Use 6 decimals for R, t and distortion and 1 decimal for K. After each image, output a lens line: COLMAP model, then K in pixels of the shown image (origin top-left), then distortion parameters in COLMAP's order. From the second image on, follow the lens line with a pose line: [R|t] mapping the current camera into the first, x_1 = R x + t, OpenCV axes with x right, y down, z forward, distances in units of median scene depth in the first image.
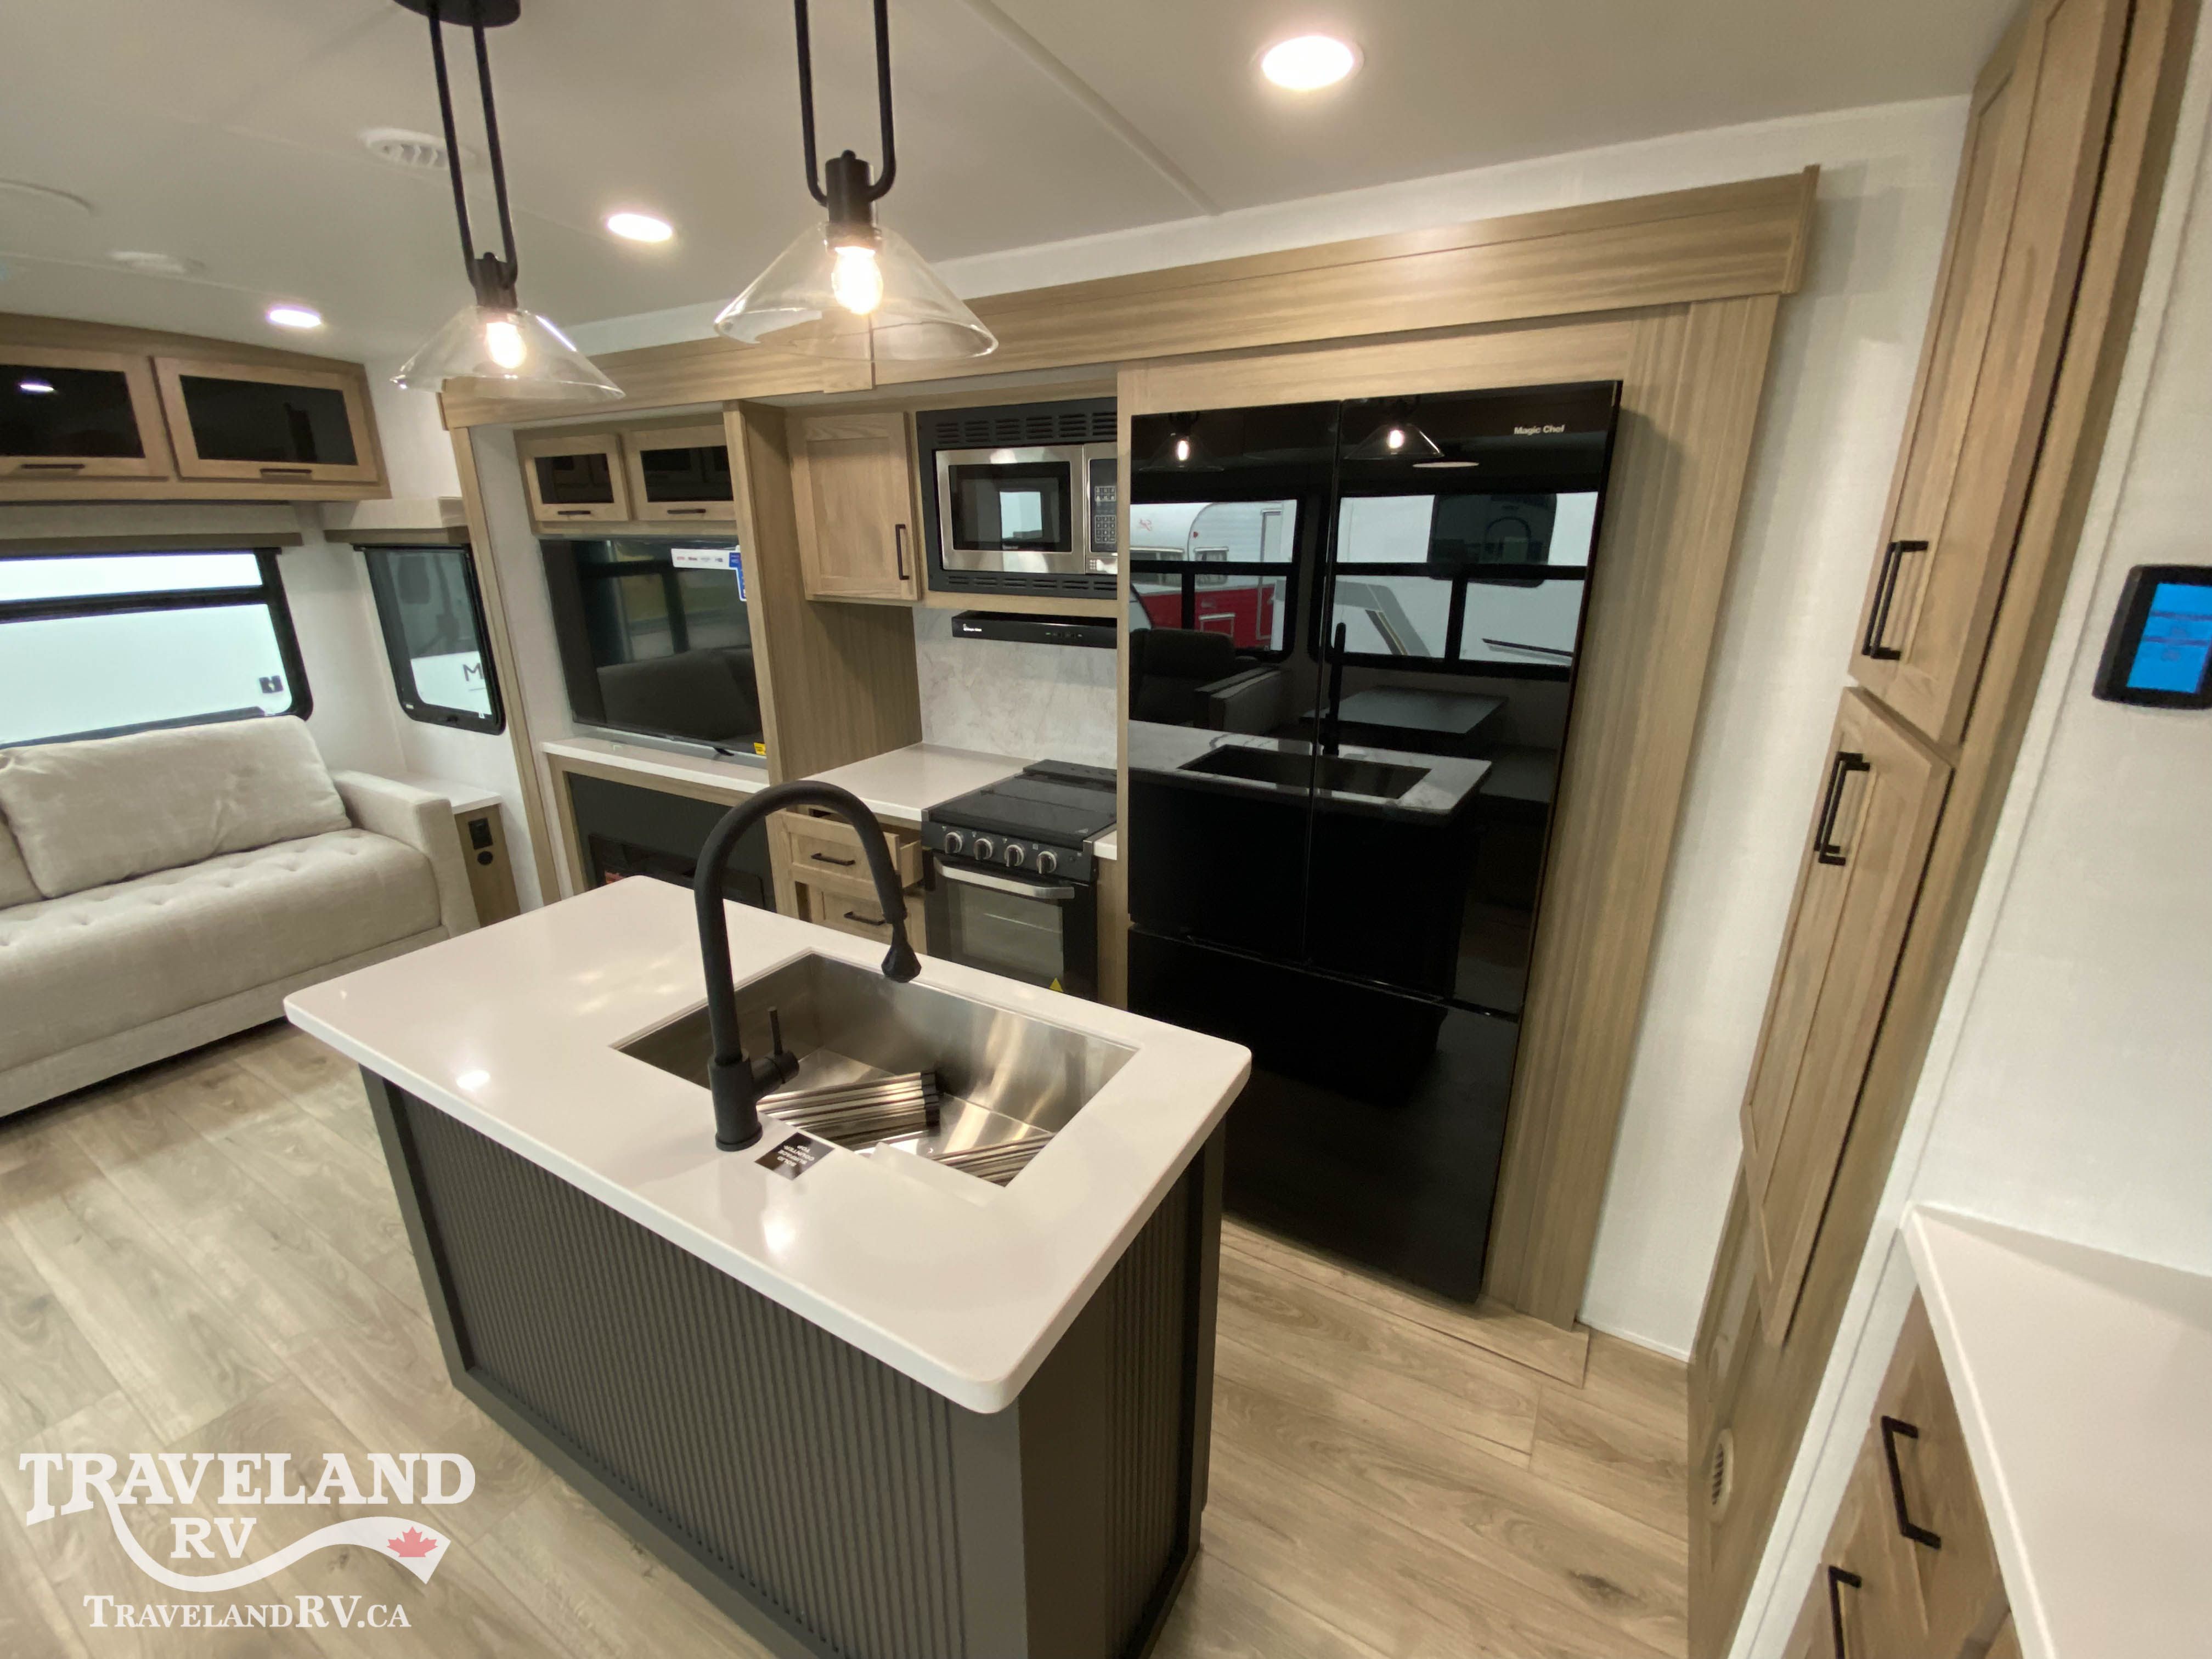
lens RADIAL K [[925.7, 0, 1108.9], [0, 925.7, 830.7], [0, 0, 1]] dist [0.003882, -0.013391]
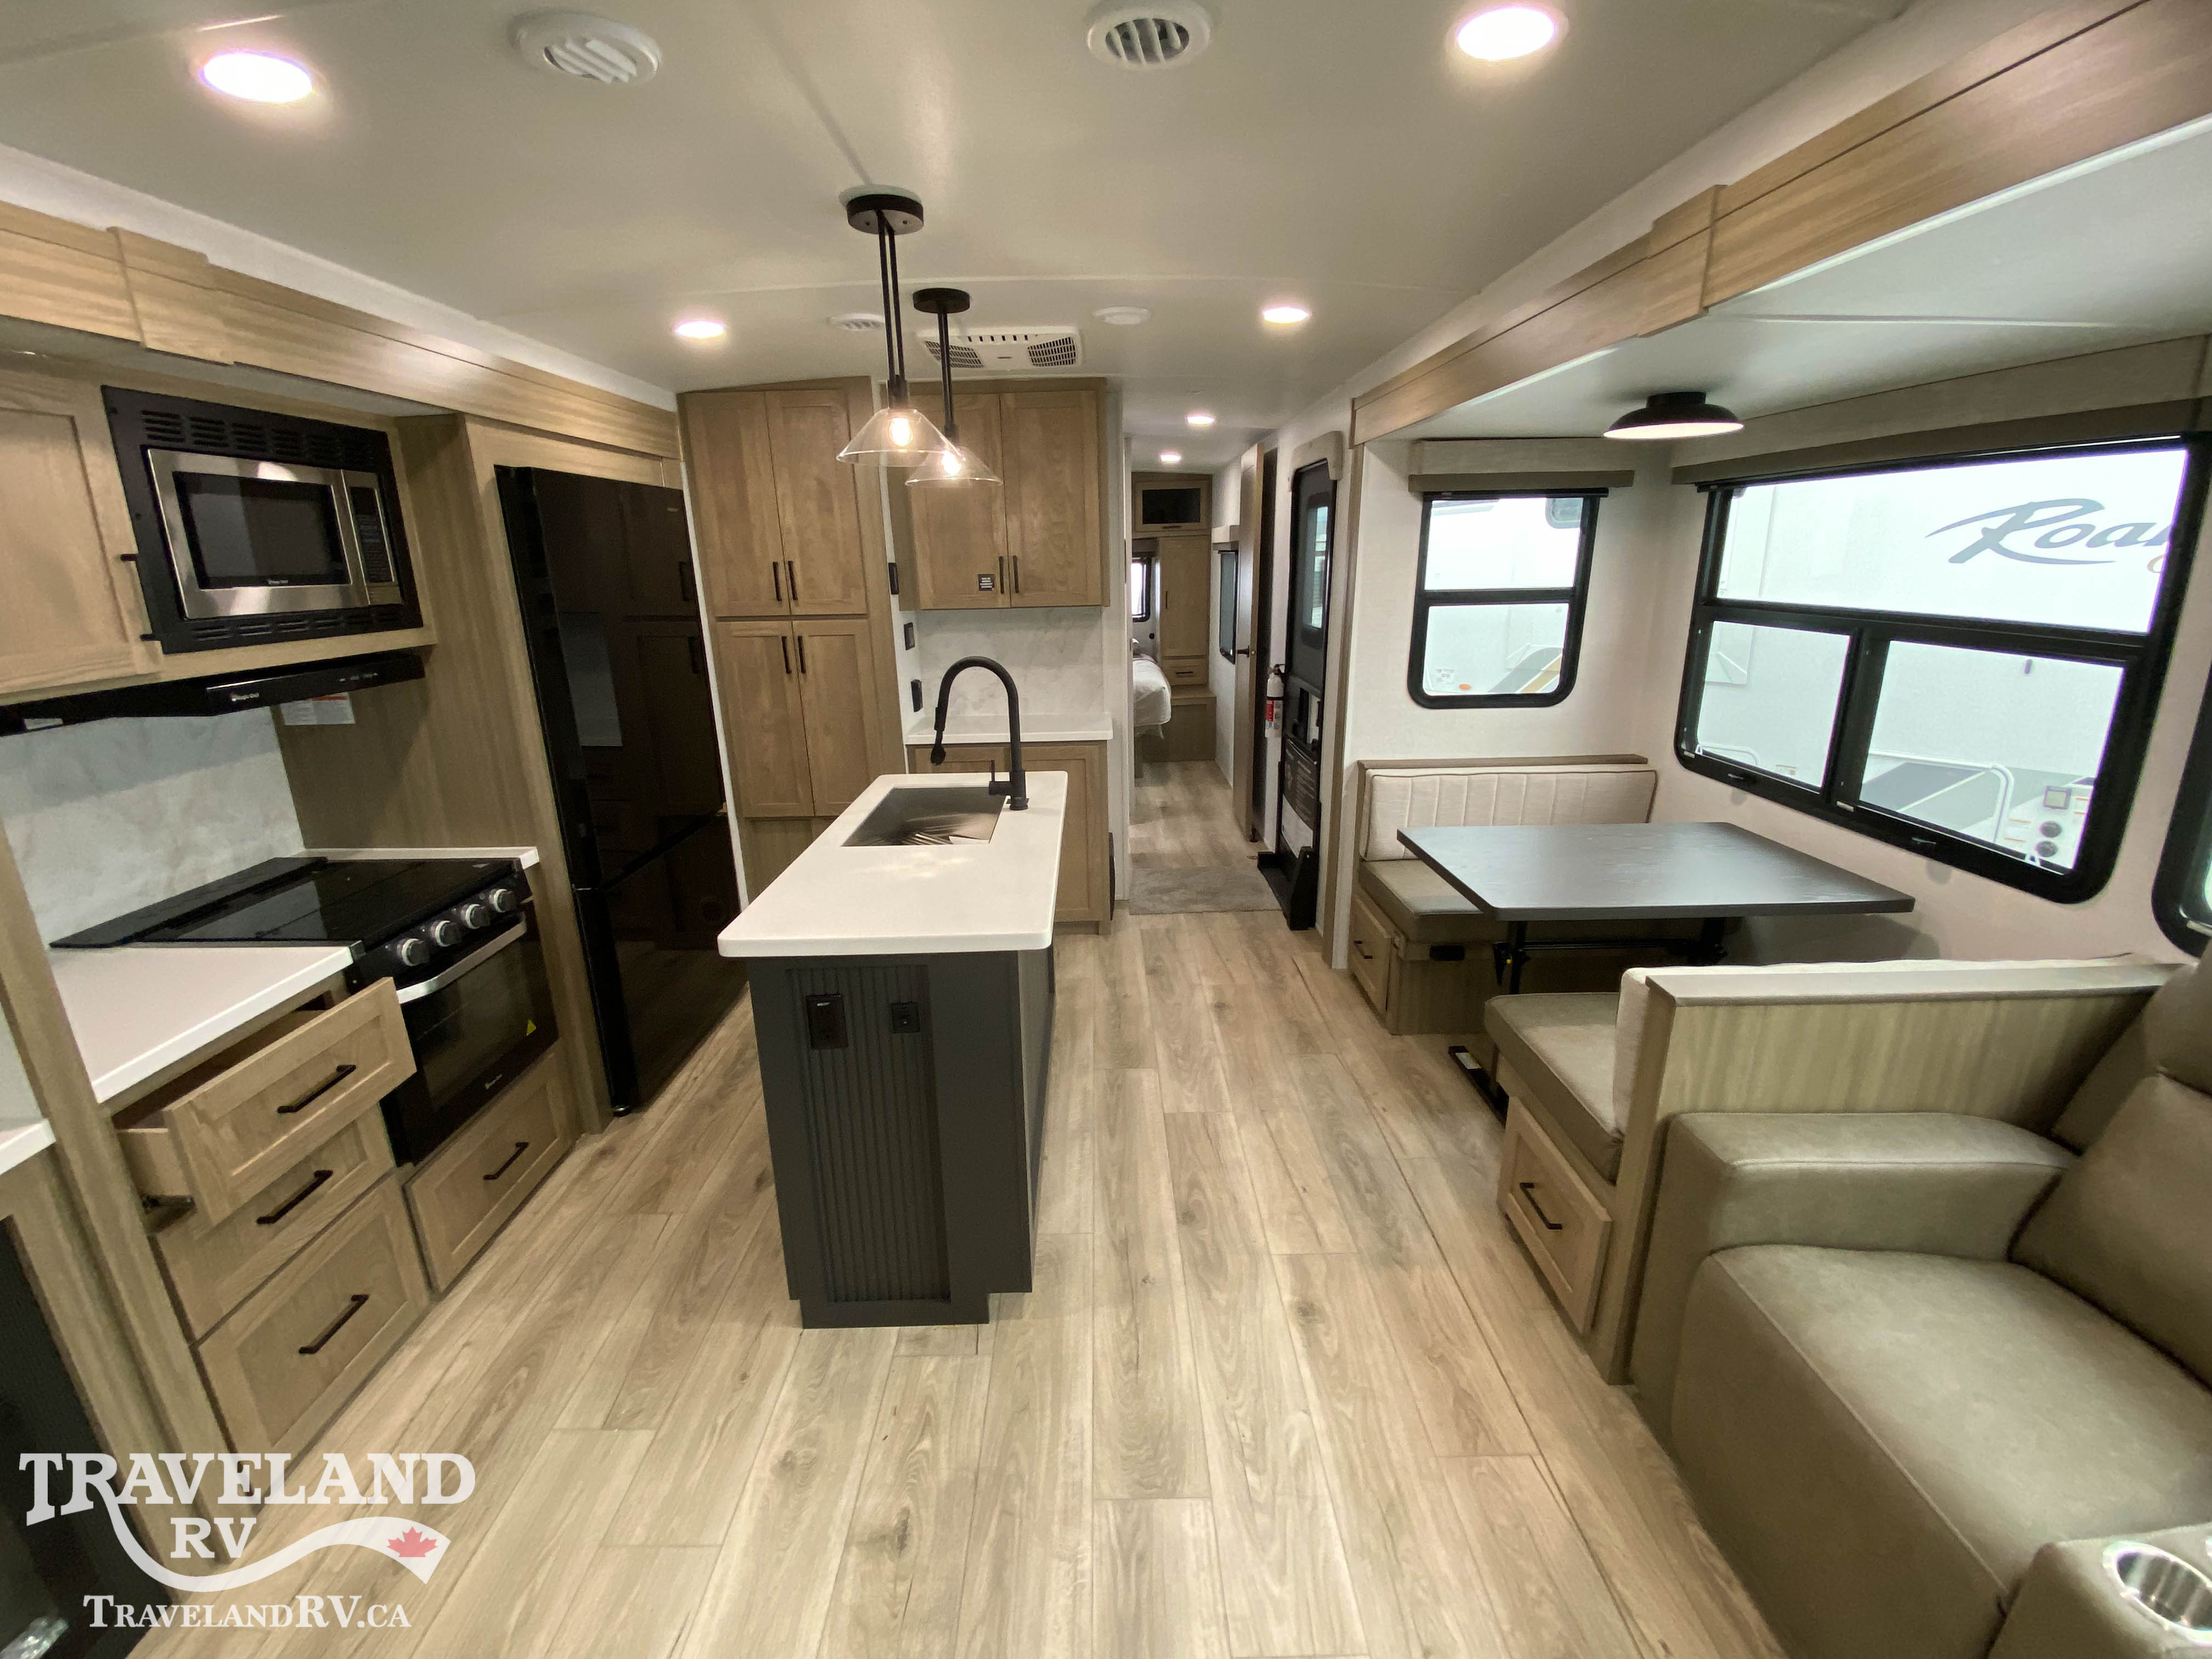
lens RADIAL K [[925.7, 0, 1109.9], [0, 925.7, 825.8], [0, 0, 1]] dist [0.003882, -0.013391]
pose [[-0.512740, -0.231096, 0.826857, -1.073673], [0.280466, 0.865167, 0.415722, -0.234775], [-0.811441, 0.445063, -0.378791, 0.748627]]
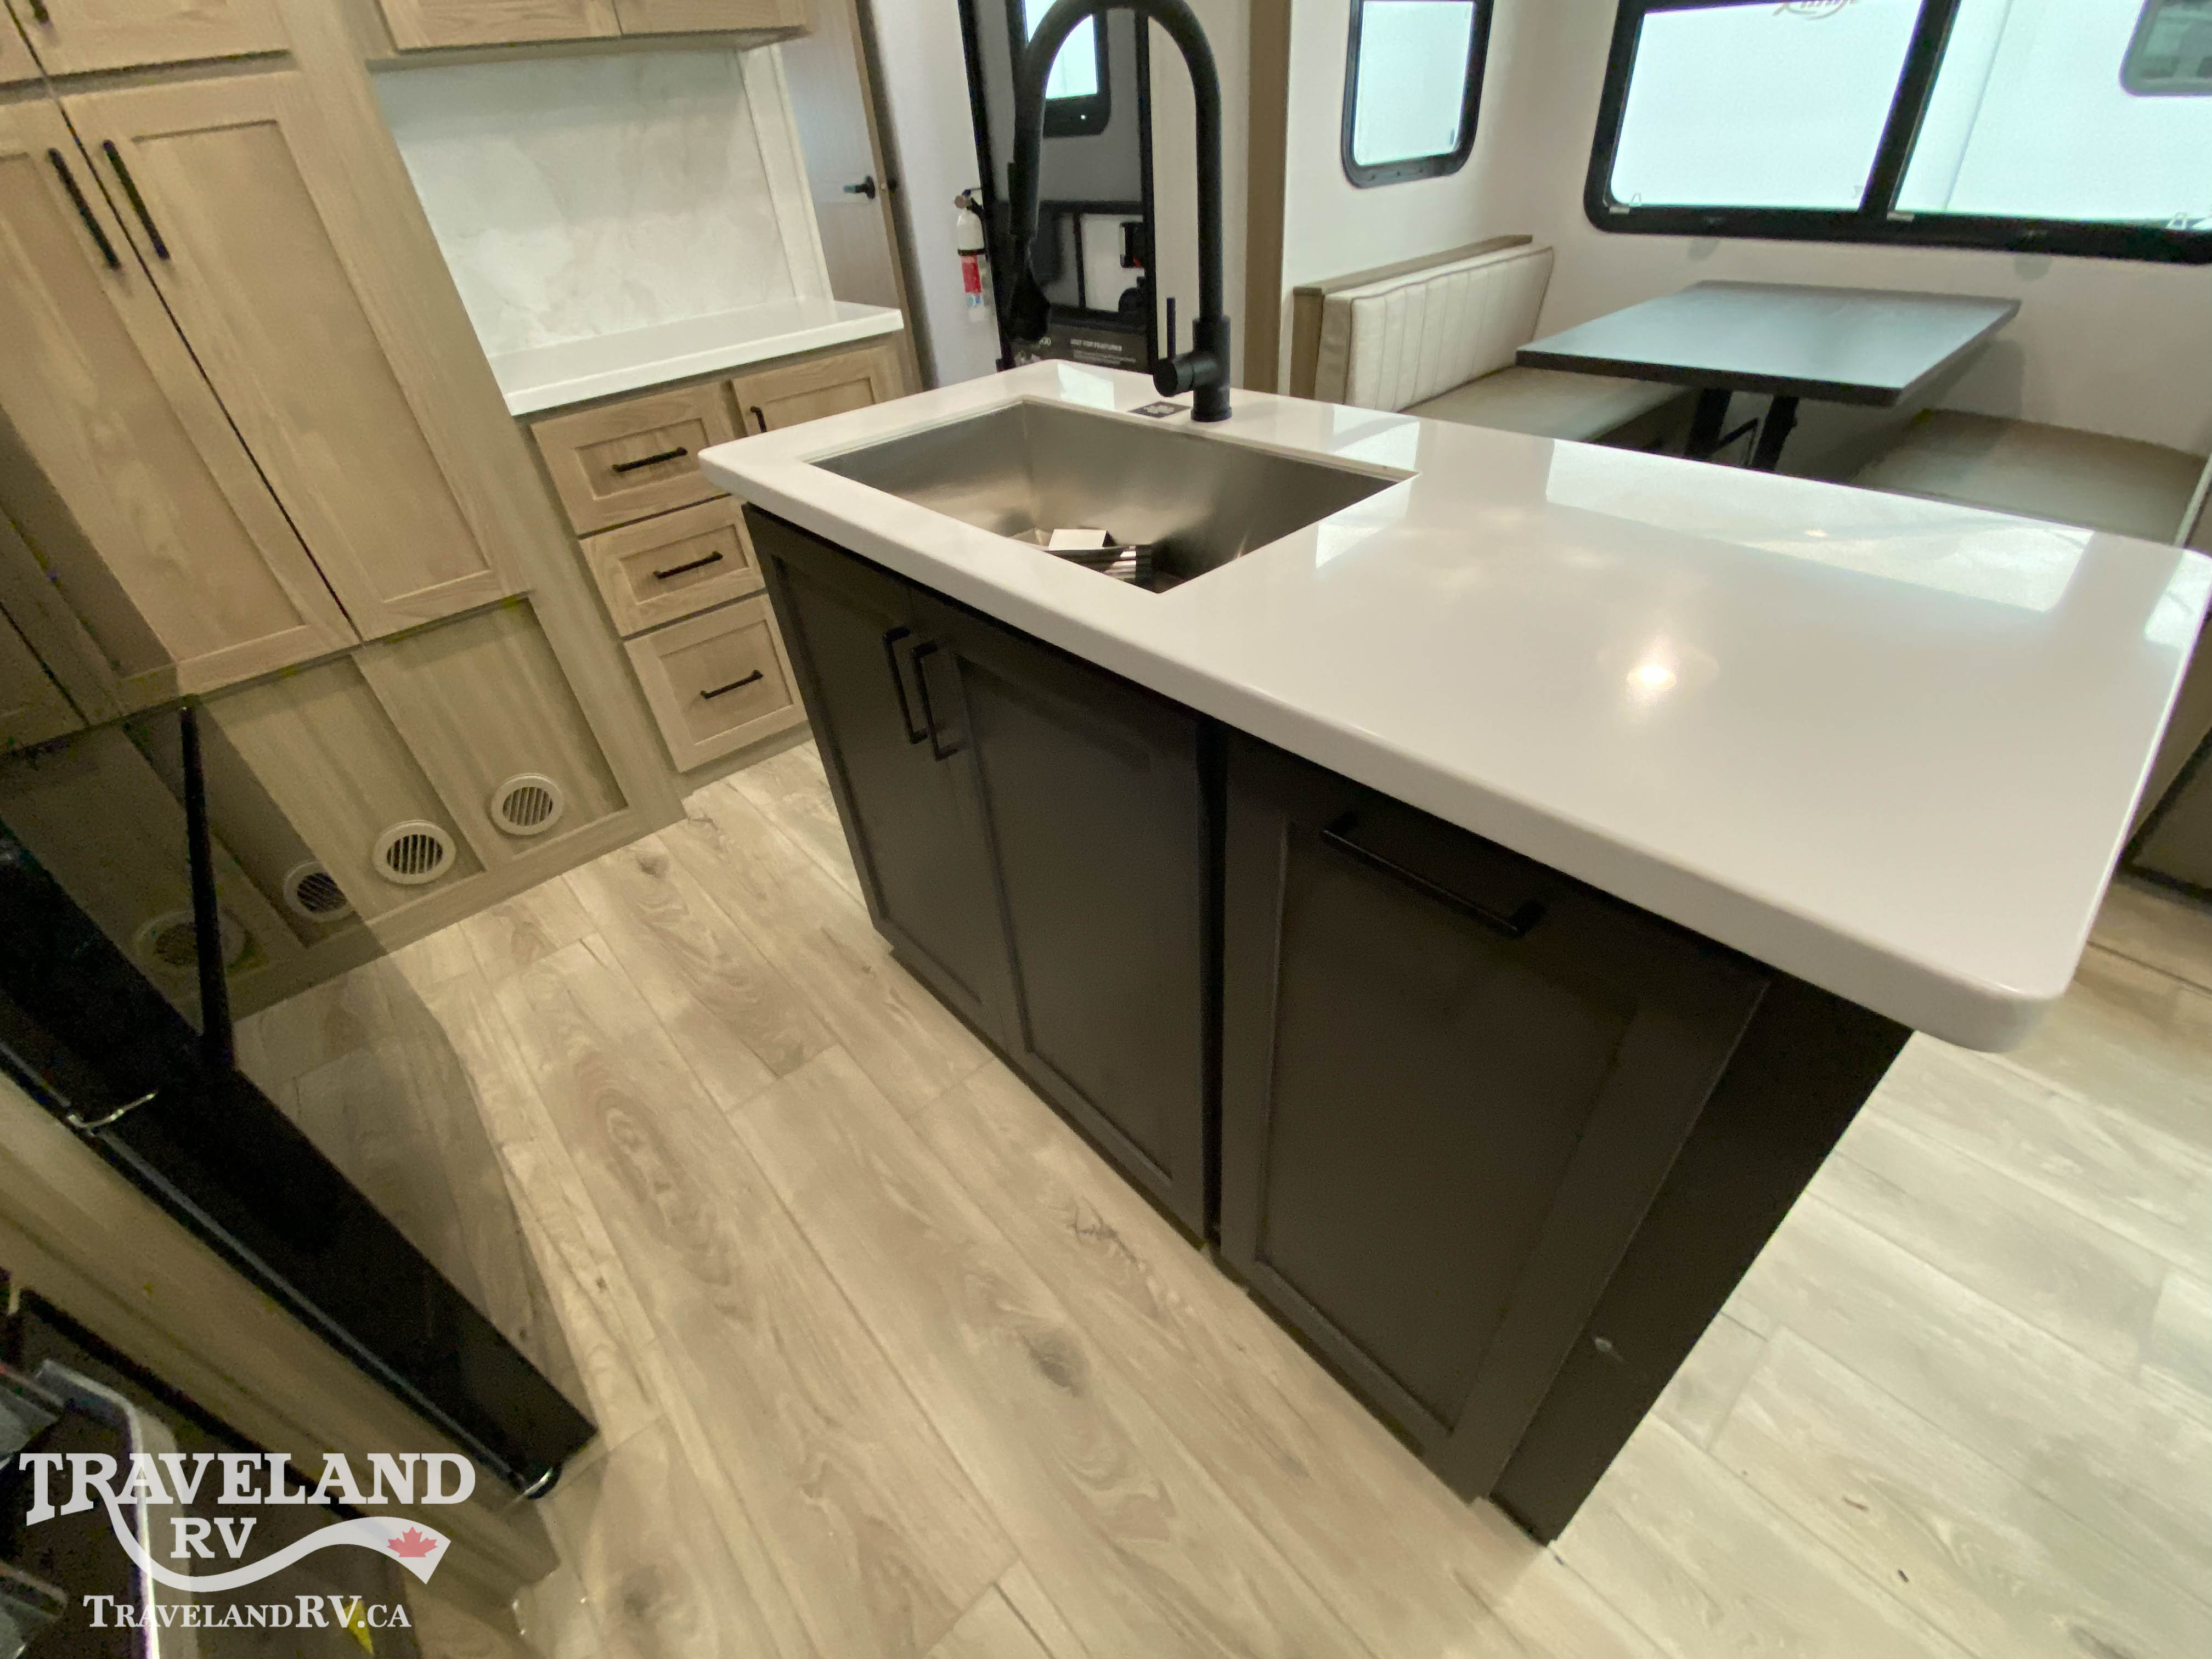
lens RADIAL K [[925.7, 0, 1100.7], [0, 925.7, 834.1], [0, 0, 1]] dist [0.003882, -0.013391]
pose [[-0.950035, -0.136440, 0.280745, -0.275345], [0.158622, 0.563598, 0.810676, -0.120887], [-0.268836, 0.814703, -0.513796, 0.858423]]
